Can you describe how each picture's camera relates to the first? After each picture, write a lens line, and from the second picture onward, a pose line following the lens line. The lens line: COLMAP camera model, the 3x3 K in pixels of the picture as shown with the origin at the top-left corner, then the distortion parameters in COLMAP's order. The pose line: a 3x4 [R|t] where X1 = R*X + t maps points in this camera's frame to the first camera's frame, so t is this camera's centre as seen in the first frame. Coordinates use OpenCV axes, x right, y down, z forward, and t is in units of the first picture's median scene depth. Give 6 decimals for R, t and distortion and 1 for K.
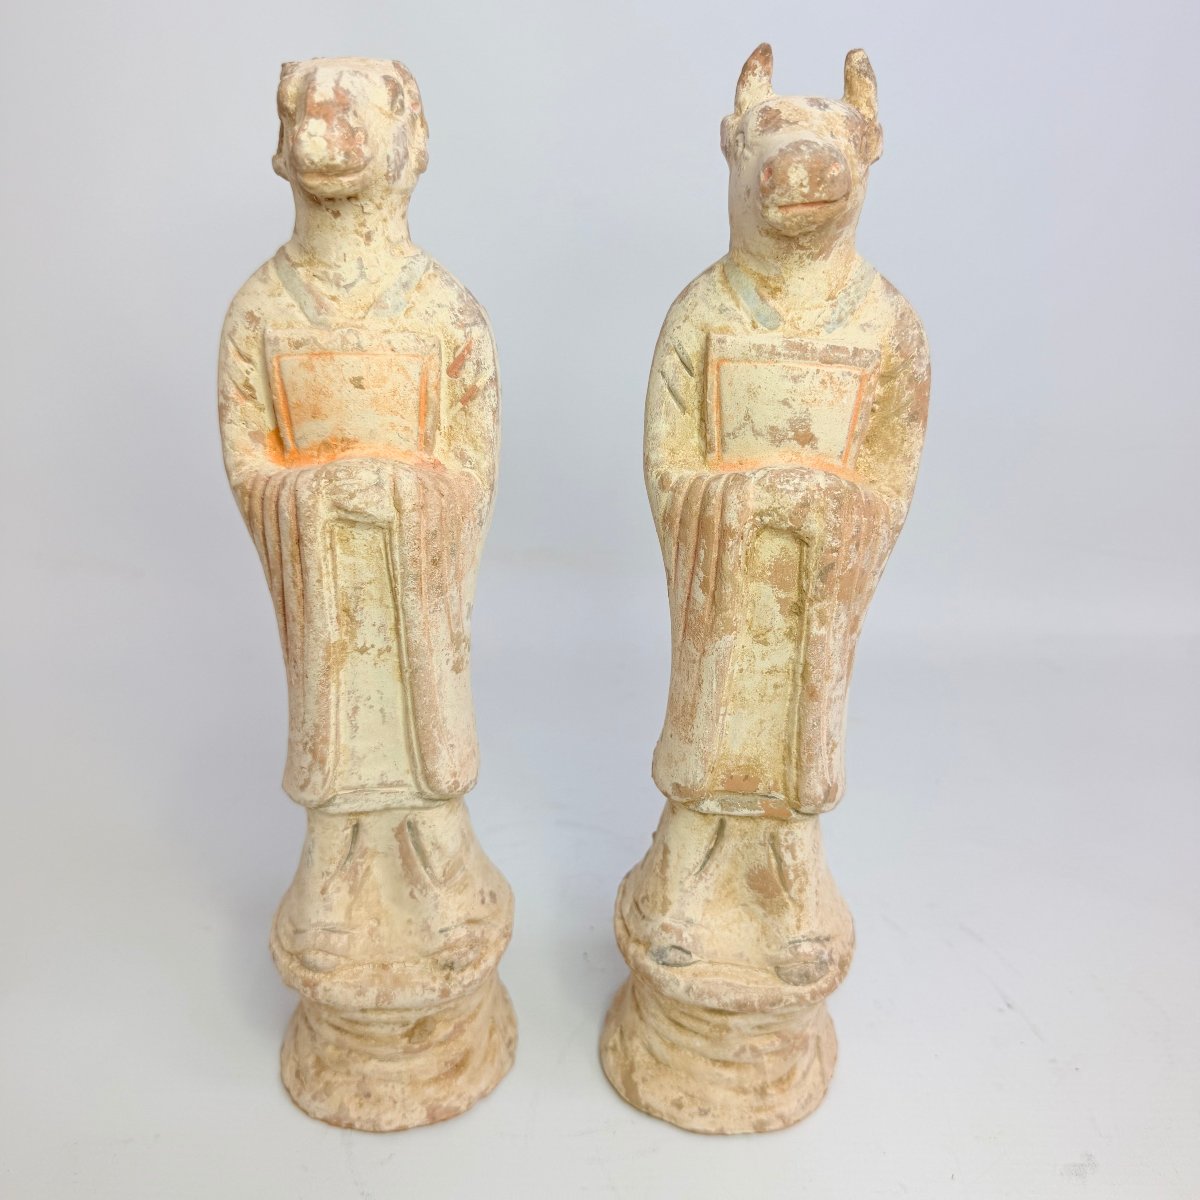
lens RADIAL K [[1152.0, 0, 600.0], [0, 1152.0, 600.0], [0, 0, 1]] dist [0.190655, -0.555525]
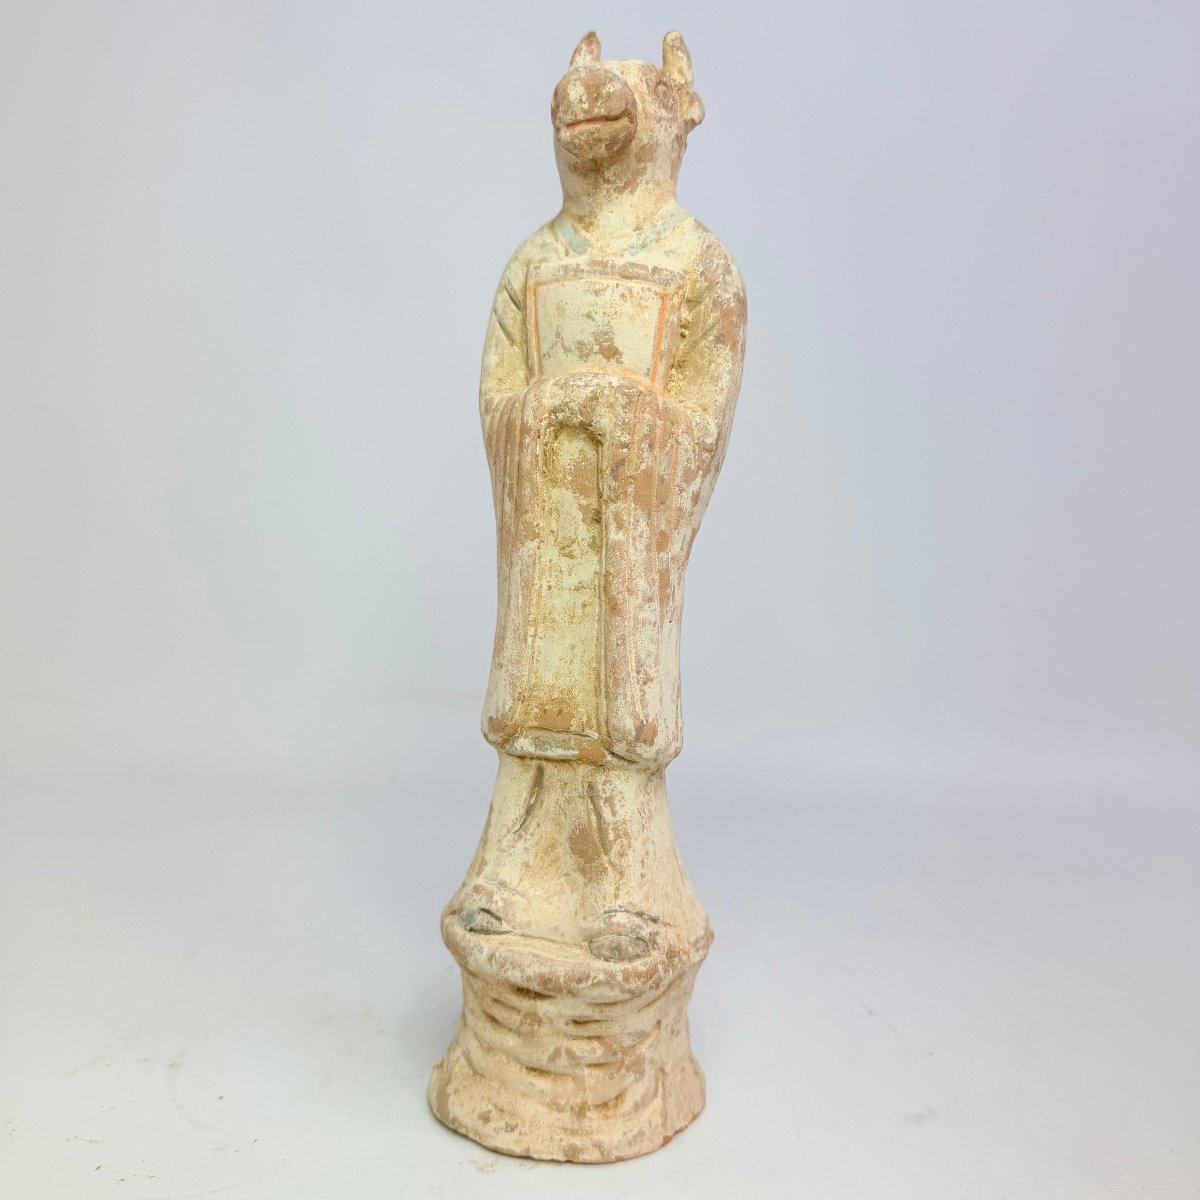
lens RADIAL K [[1152.0, 0, 600.0], [0, 1152.0, 600.0], [0, 0, 1]] dist [0.190655, -0.555525]
pose [[0.983338, 0.030520, -0.179209, 0.355419], [-0.081854, 0.954554, -0.286577, 0.364584], [0.162318, 0.296471, 0.941147, 0.087266]]
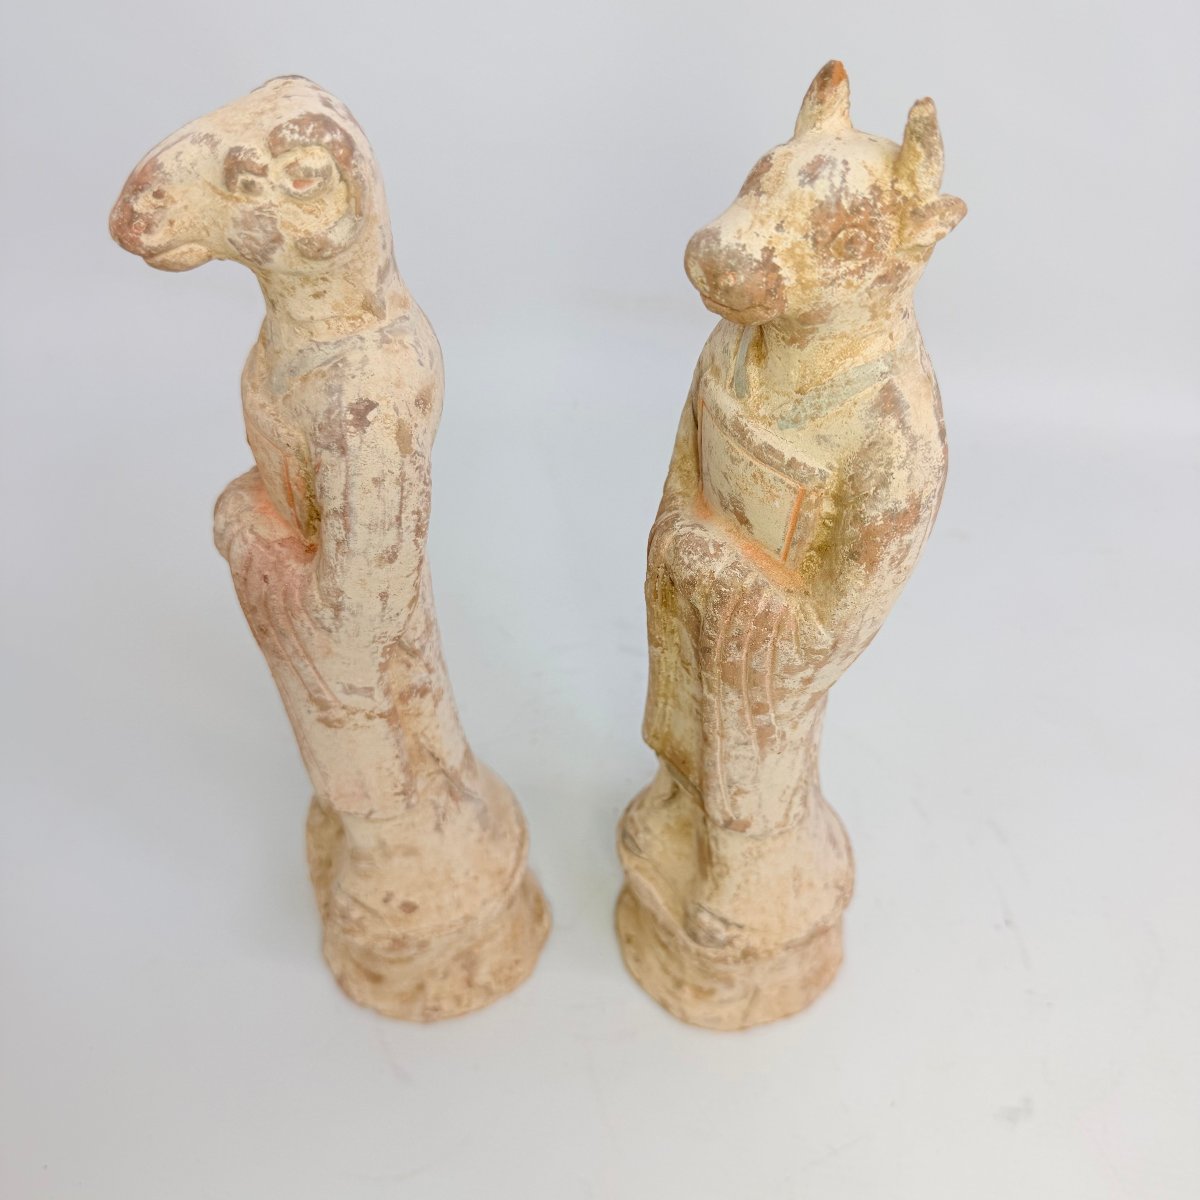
lens RADIAL K [[1152.0, 0, 600.0], [0, 1152.0, 600.0], [0, 0, 1]] dist [0.190655, -0.555525]
pose [[0.620480, 0.523053, -0.584311, 0.665270], [-0.266148, 0.841313, 0.470487, -0.478418], [0.737678, -0.136415, 0.661228, 0.299555]]
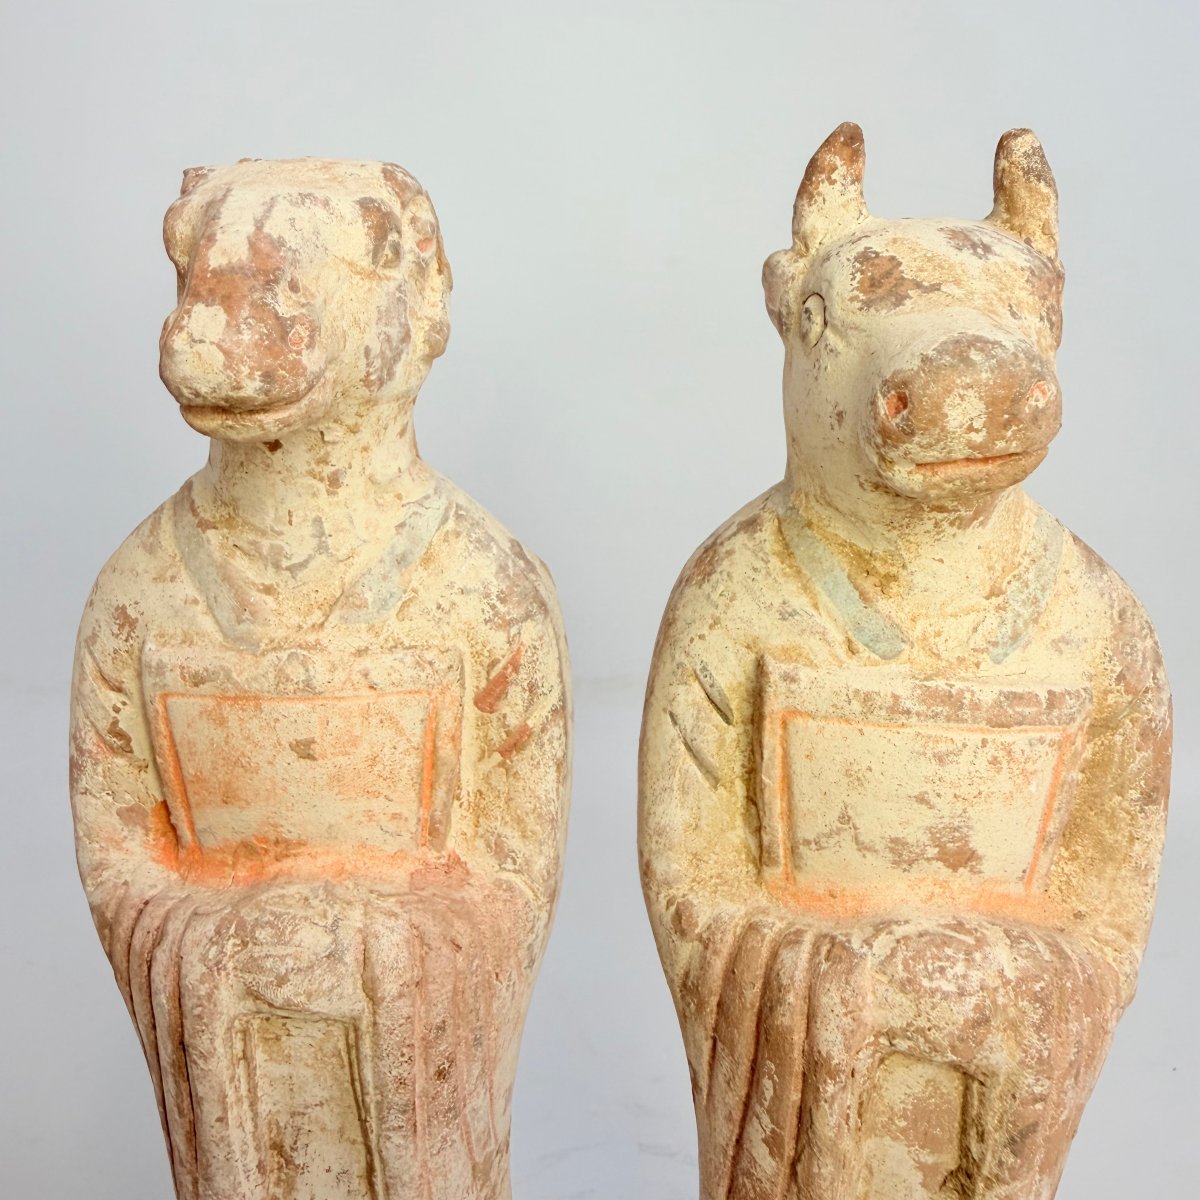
lens RADIAL K [[1160.7, 0, 600.4], [0, 1160.7, 487.6], [0, 0, 1]] dist [0.004580, 0.026380]
pose [[0.998448, 0.007412, -0.055194, -0.043567], [-0.012039, 0.996394, -0.083984, -0.254405], [0.054372, 0.084518, 0.994937, 0.455832]]
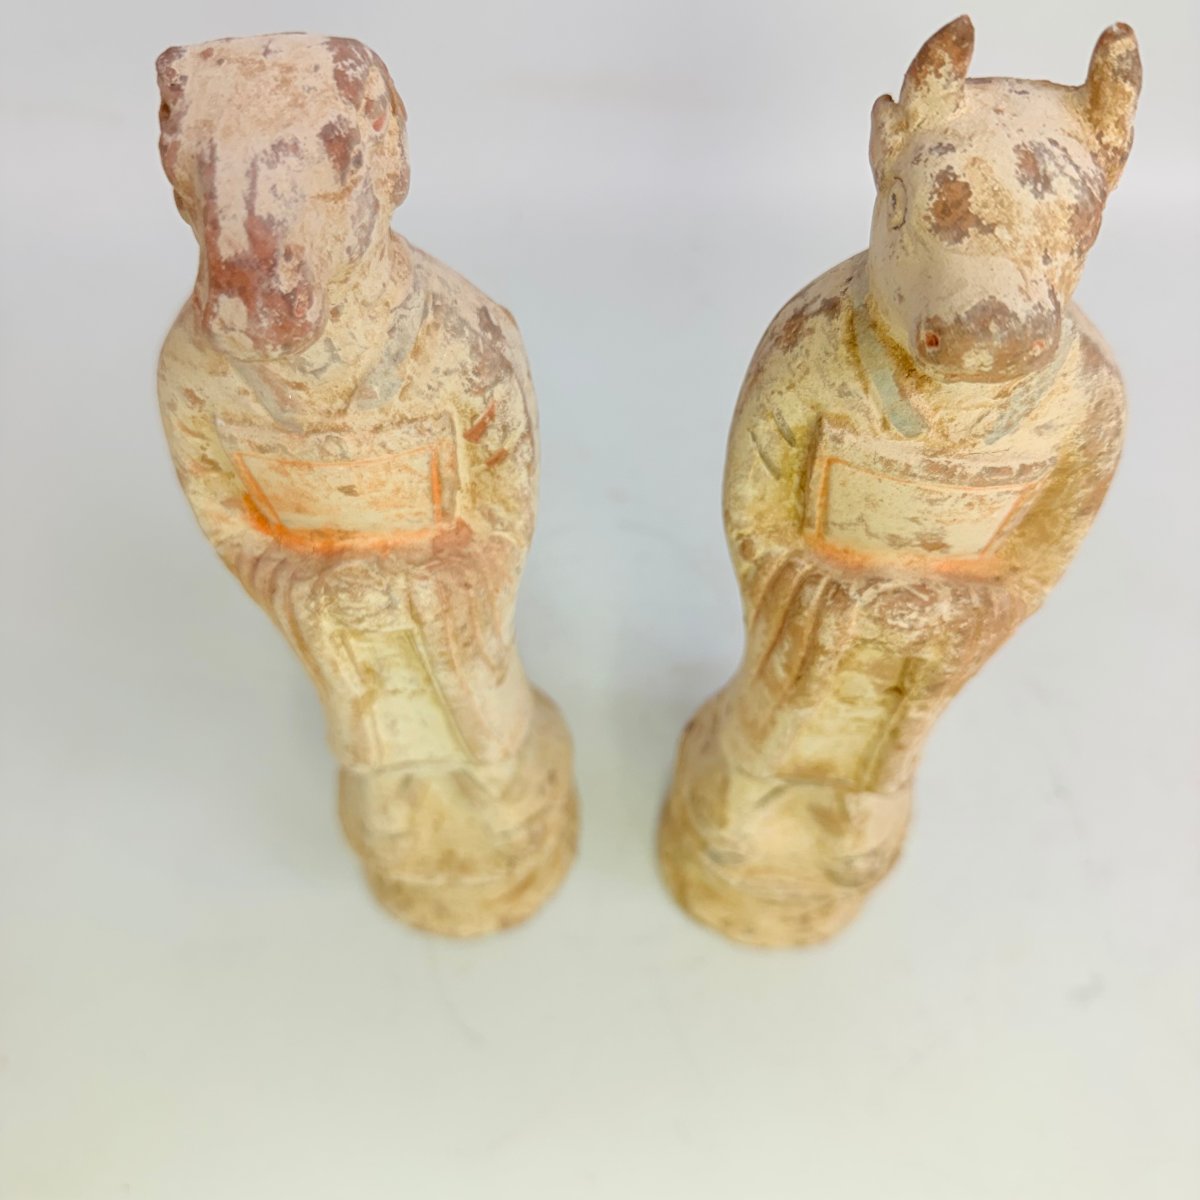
lens RADIAL K [[1173.5, 0, 606.0], [0, 1173.5, 602.2], [0, 0, 1]] dist [0.165602, -0.575221]
pose [[0.998645, 0.024285, -0.046022, -0.002628], [0.007930, 0.803068, 0.595834, -0.568427], [0.051428, -0.595392, 0.801788, 0.335578]]
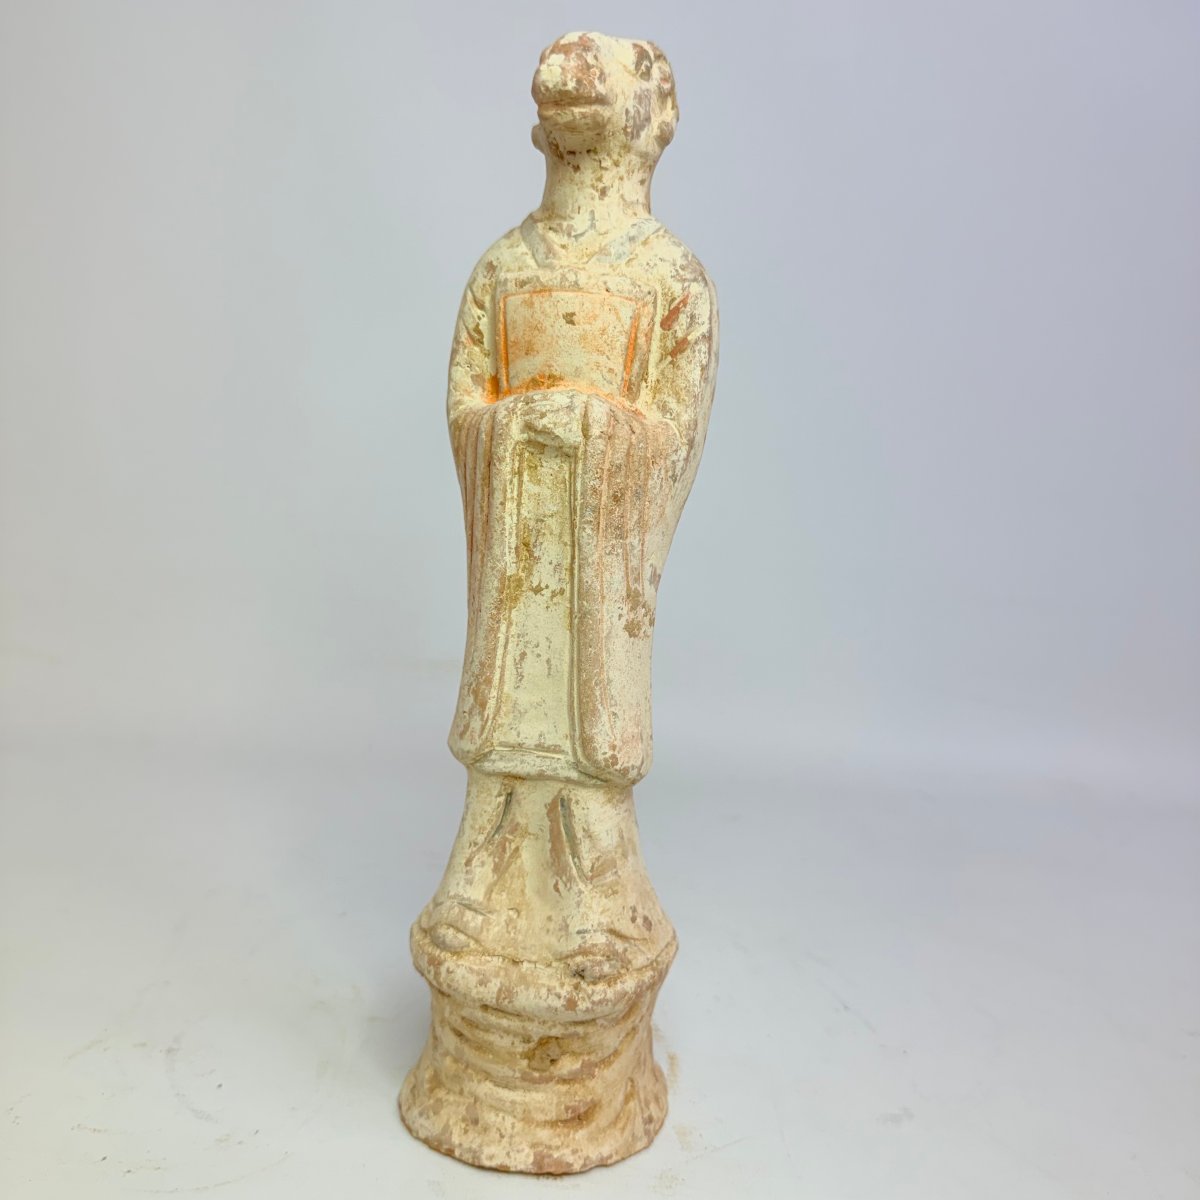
lens RADIAL K [[1152.0, 0, 600.0], [0, 1152.0, 600.0], [0, 0, 1]] dist [0.190655, -0.555525]
pose [[0.946107, 0.090638, -0.310913, 0.155120], [-0.167201, 0.958899, -0.229253, 0.275324], [0.277355, 0.268883, 0.922375, 0.121040]]
